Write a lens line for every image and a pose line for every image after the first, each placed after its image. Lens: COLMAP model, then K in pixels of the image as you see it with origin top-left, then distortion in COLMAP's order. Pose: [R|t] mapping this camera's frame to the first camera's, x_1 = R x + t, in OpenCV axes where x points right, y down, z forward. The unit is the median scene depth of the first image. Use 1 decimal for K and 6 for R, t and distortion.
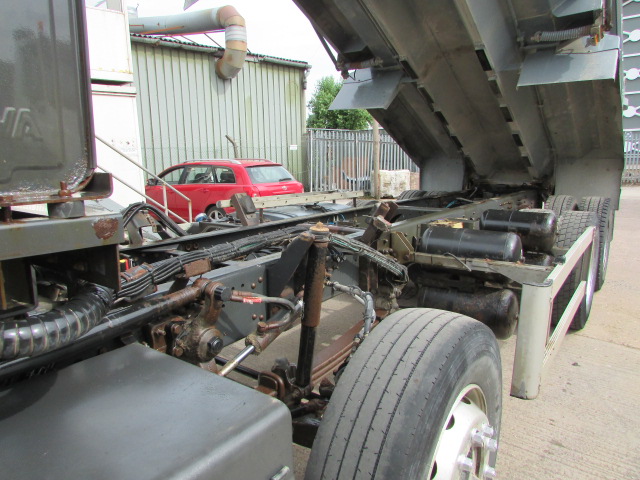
lens RADIAL K [[443.0, 0, 320.0], [0, 443.0, 240.0], [0, 0, 1]] dist [-0.102467, 0.069793]
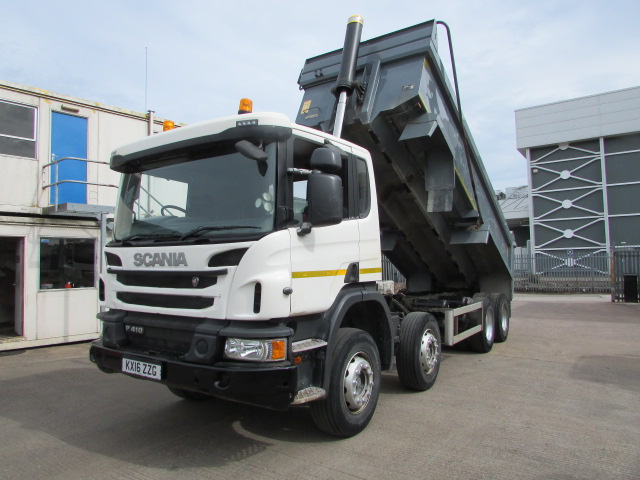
lens RADIAL K [[443.0, 0, 320.0], [0, 443.0, 240.0], [0, 0, 1]] dist [-0.102467, 0.069793]
pose [[0.998687, 0.021817, 0.046345, -0.276340], [-0.009757, 0.969217, -0.246014, 0.168013], [-0.050285, 0.245239, 0.968158, -0.991847]]
